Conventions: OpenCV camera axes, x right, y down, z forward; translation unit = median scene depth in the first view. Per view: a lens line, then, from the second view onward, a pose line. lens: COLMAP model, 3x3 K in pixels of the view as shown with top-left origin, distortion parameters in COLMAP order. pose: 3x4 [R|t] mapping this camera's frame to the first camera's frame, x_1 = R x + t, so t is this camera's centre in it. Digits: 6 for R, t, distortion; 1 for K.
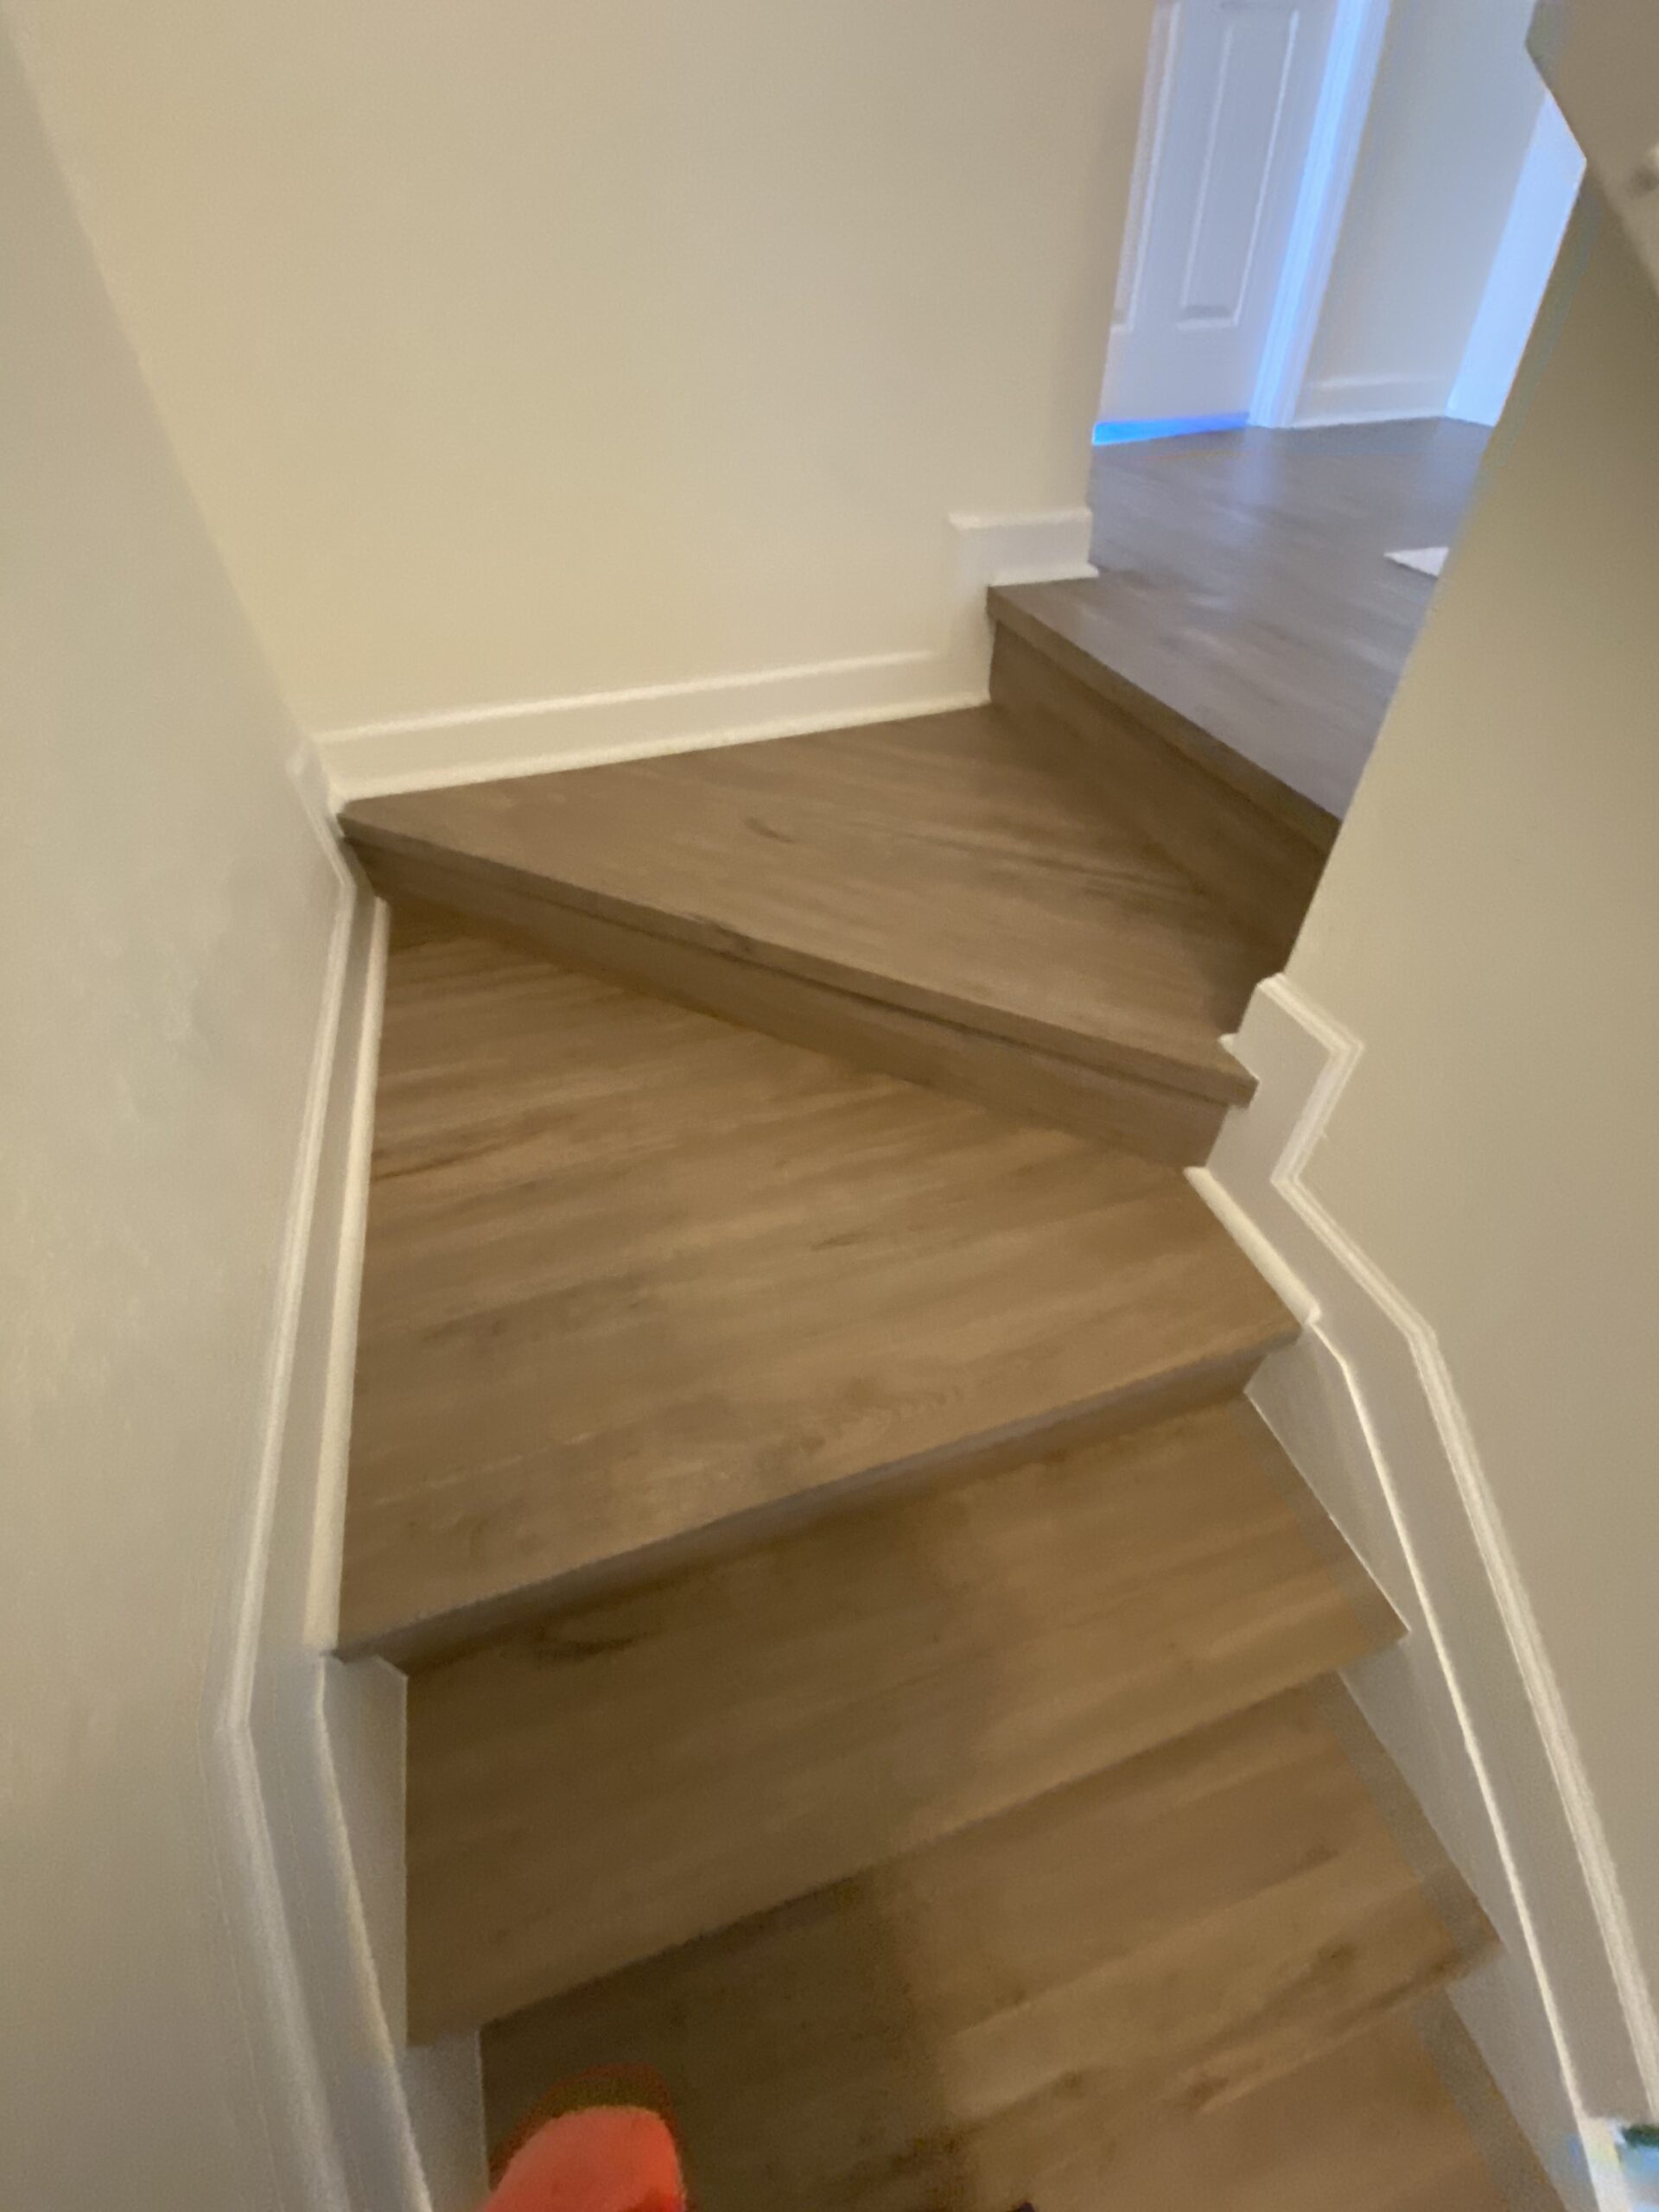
lens RADIAL K [[880.6, 0, 834.9], [0, 880.6, 1101.0], [0, 0, 1]] dist [-0.000146, -0.010393]
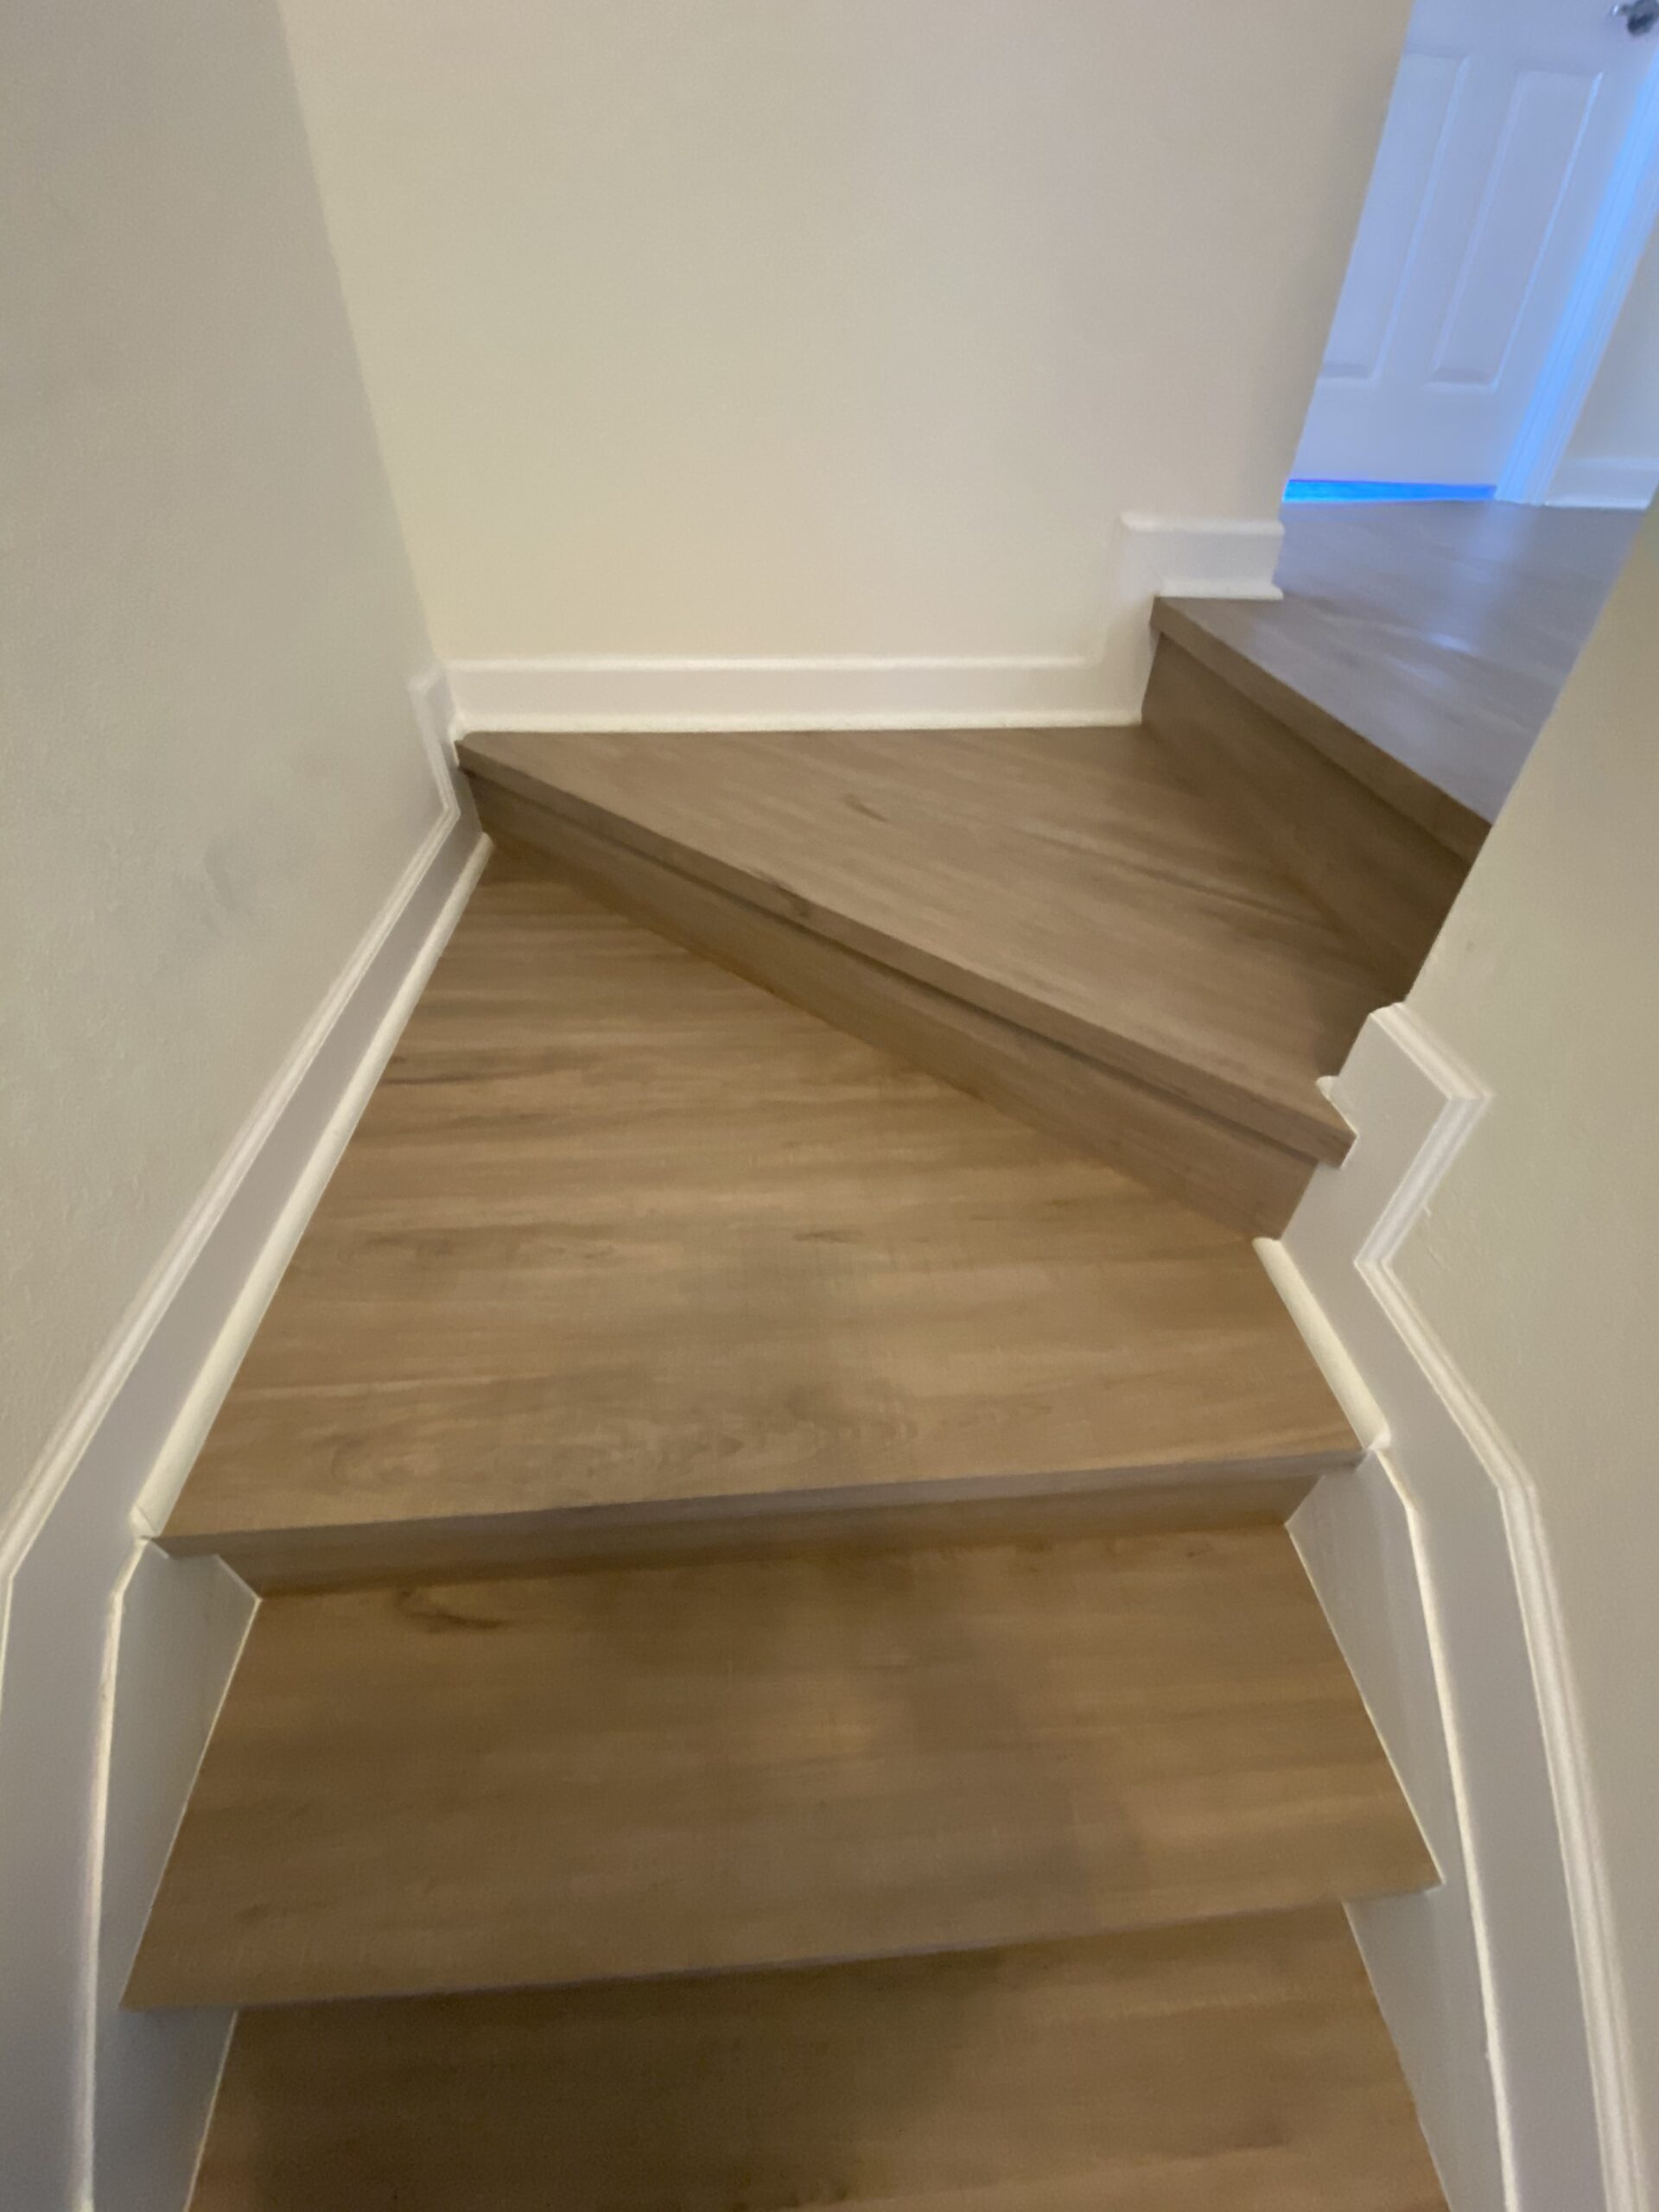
lens RADIAL K [[880.6, 0, 834.9], [0, 880.6, 1101.0], [0, 0, 1]] dist [-0.000146, -0.010393]
pose [[0.972634, 0.176800, -0.150749, 0.111179], [-0.185859, 0.981395, -0.048170, 0.062930], [0.139428, 0.074870, 0.987398, 0.110272]]
